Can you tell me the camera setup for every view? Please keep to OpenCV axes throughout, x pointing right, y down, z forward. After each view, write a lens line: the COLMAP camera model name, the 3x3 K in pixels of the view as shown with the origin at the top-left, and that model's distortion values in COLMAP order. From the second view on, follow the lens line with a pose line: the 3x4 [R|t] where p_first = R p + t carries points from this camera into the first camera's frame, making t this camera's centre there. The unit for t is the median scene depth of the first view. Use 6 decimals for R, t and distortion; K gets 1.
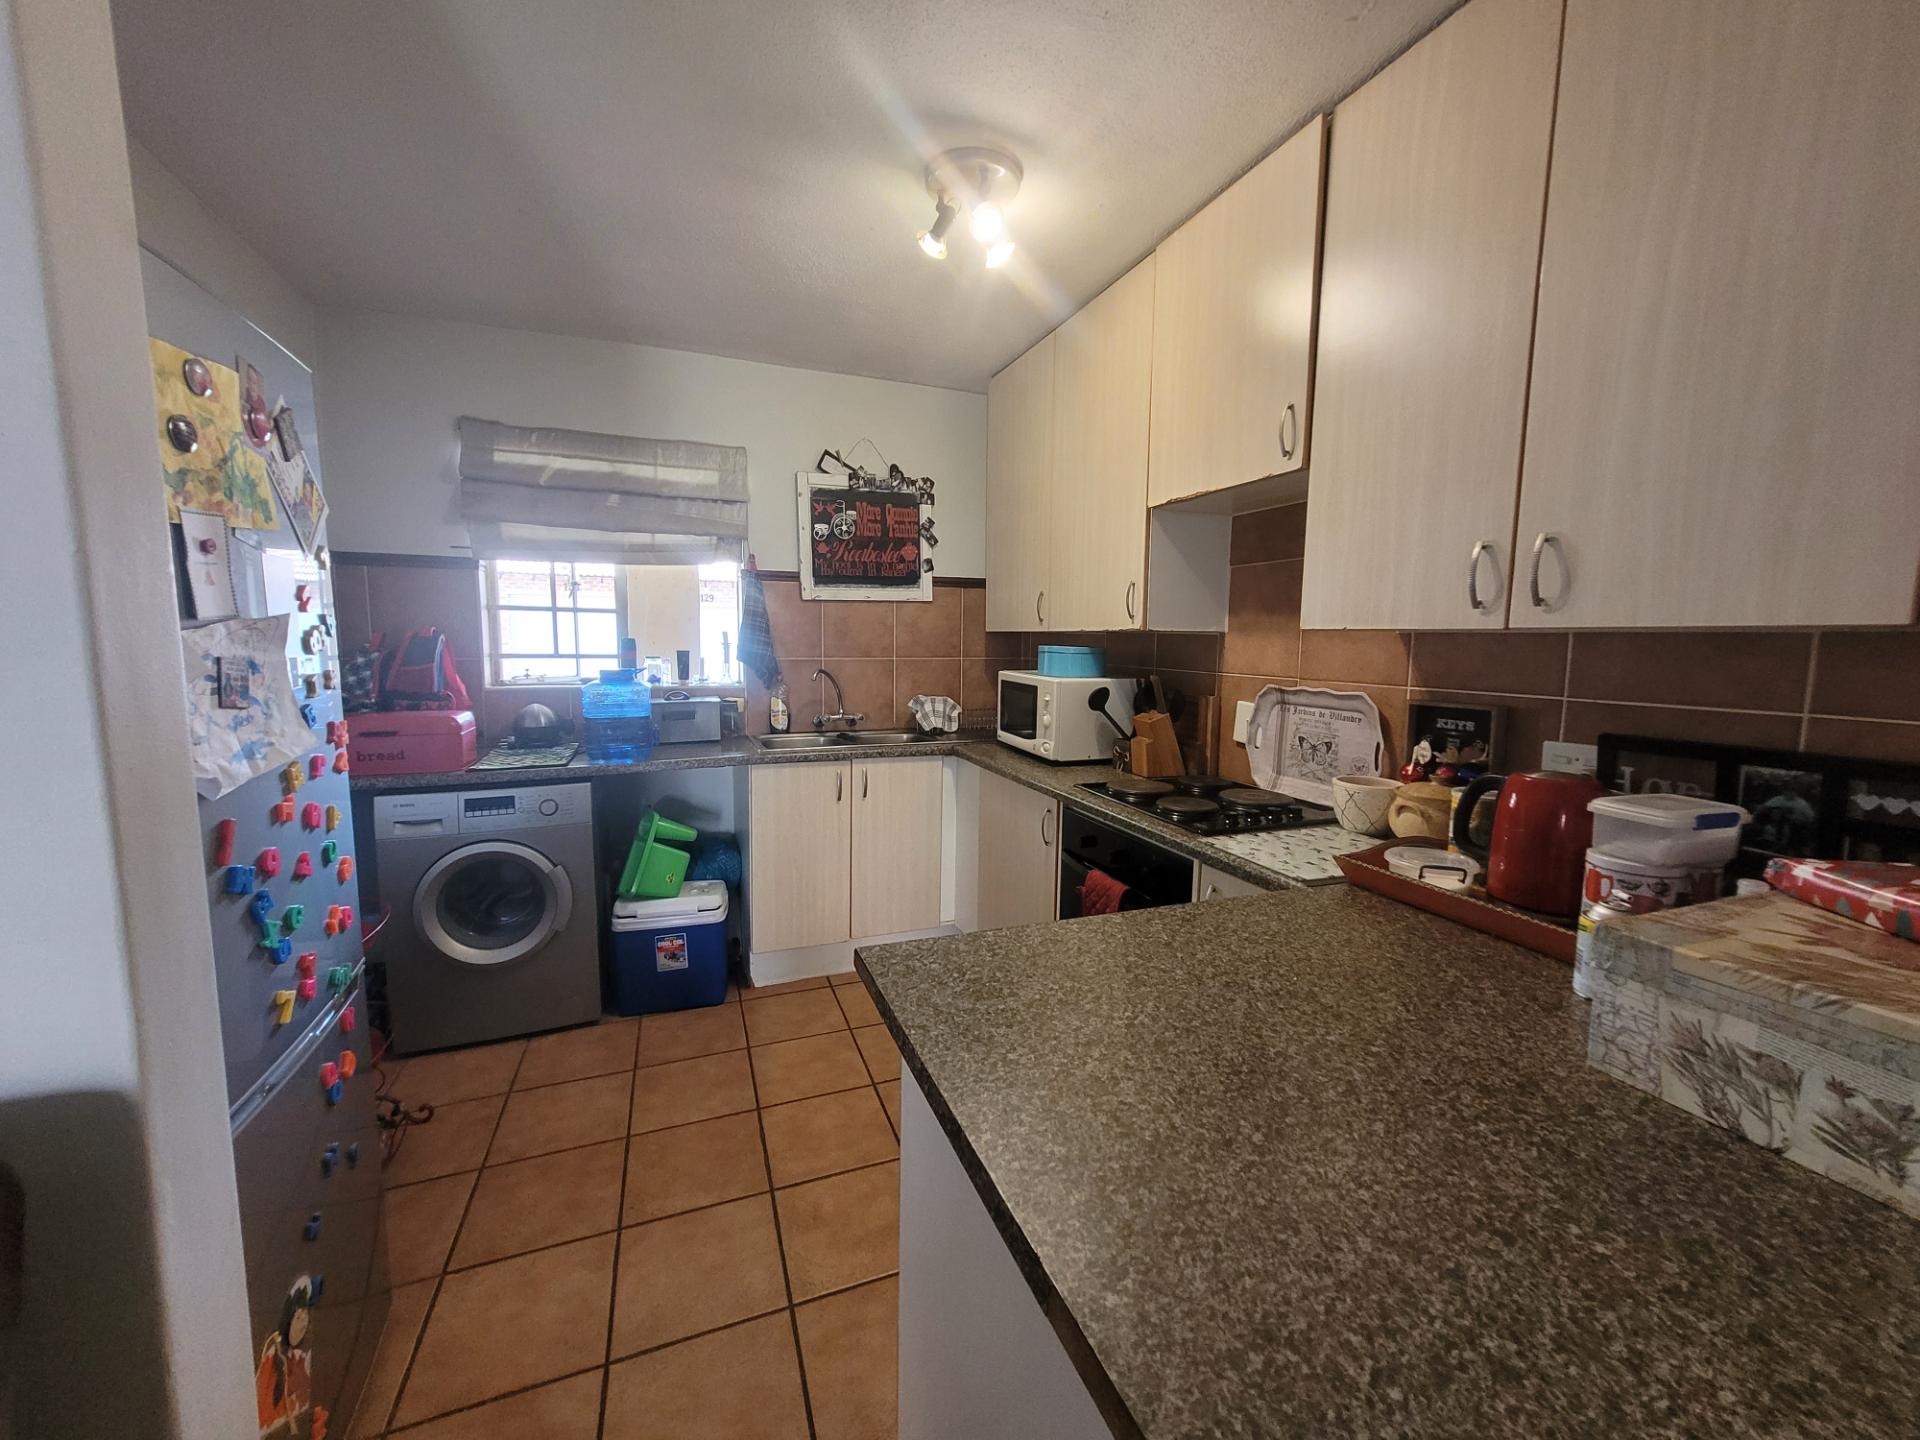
lens RADIAL K [[744.2, 0, 966.5], [0, 744.2, 720.5], [0, 0, 1]] dist [0.011442, -0.001182]
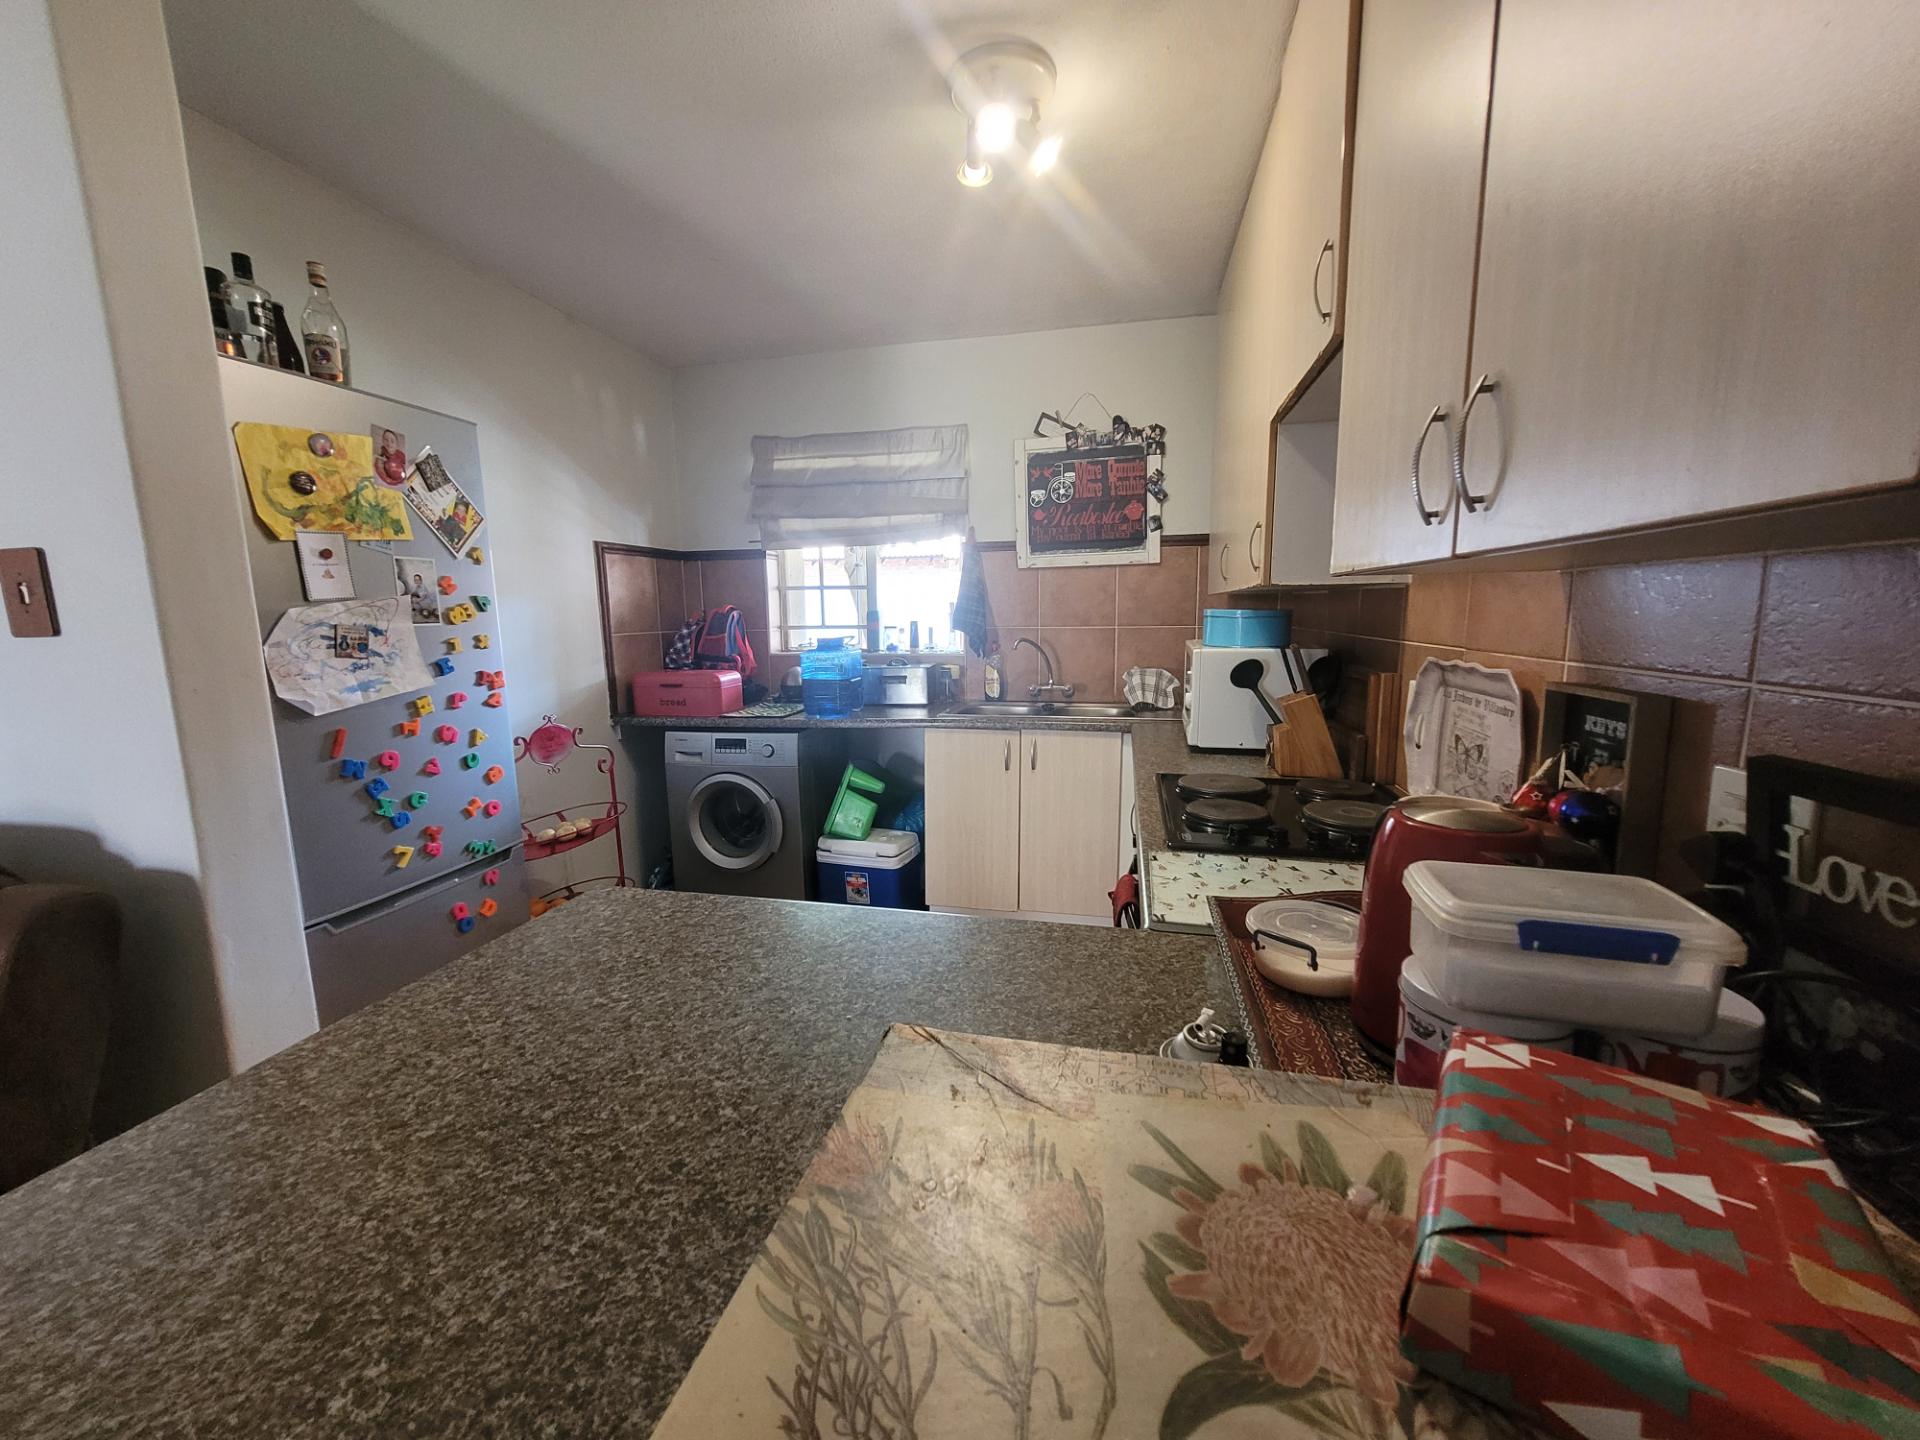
lens RADIAL K [[744.2, 0, 966.8], [0, 744.2, 720.9], [0, 0, 1]] dist [0.011442, -0.001182]
pose [[0.835569, 0.059994, -0.546100, 0.355256], [-0.040061, 0.998027, 0.048345, -0.004642], [0.547923, -0.018518, 0.836324, 0.151782]]
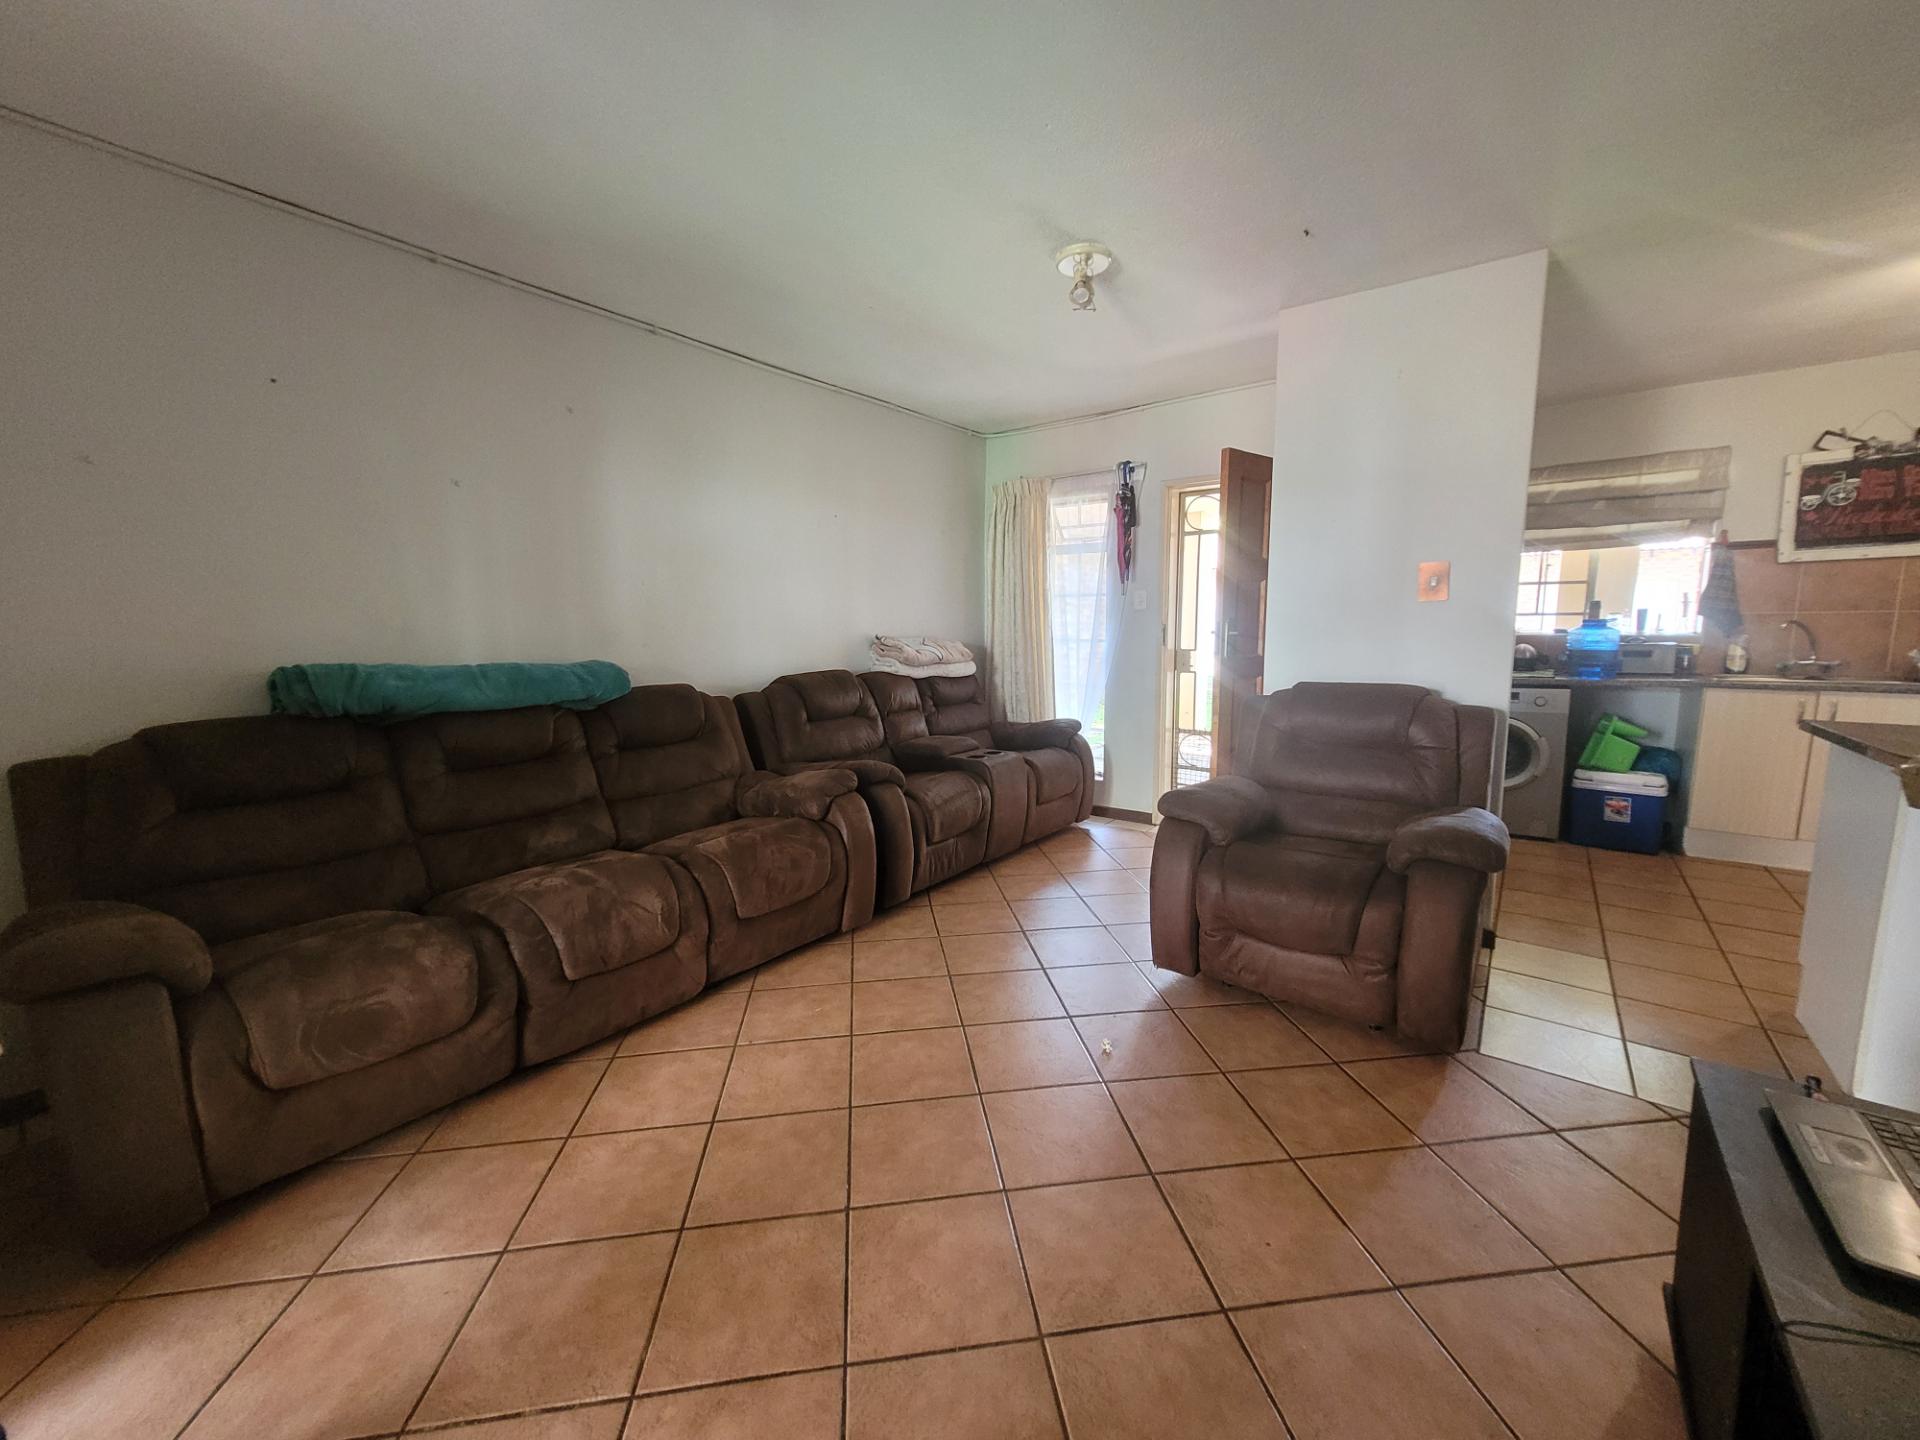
lens RADIAL K [[744.2, 0, 974.4], [0, 744.2, 714.3], [0, 0, 1]] dist [0.011442, -0.001182]
pose [[0.524480, 0.089980, -0.846655, 0.184567], [-0.080983, 0.995164, 0.055596, 0.145826], [0.847563, 0.039405, 0.529231, -0.900676]]
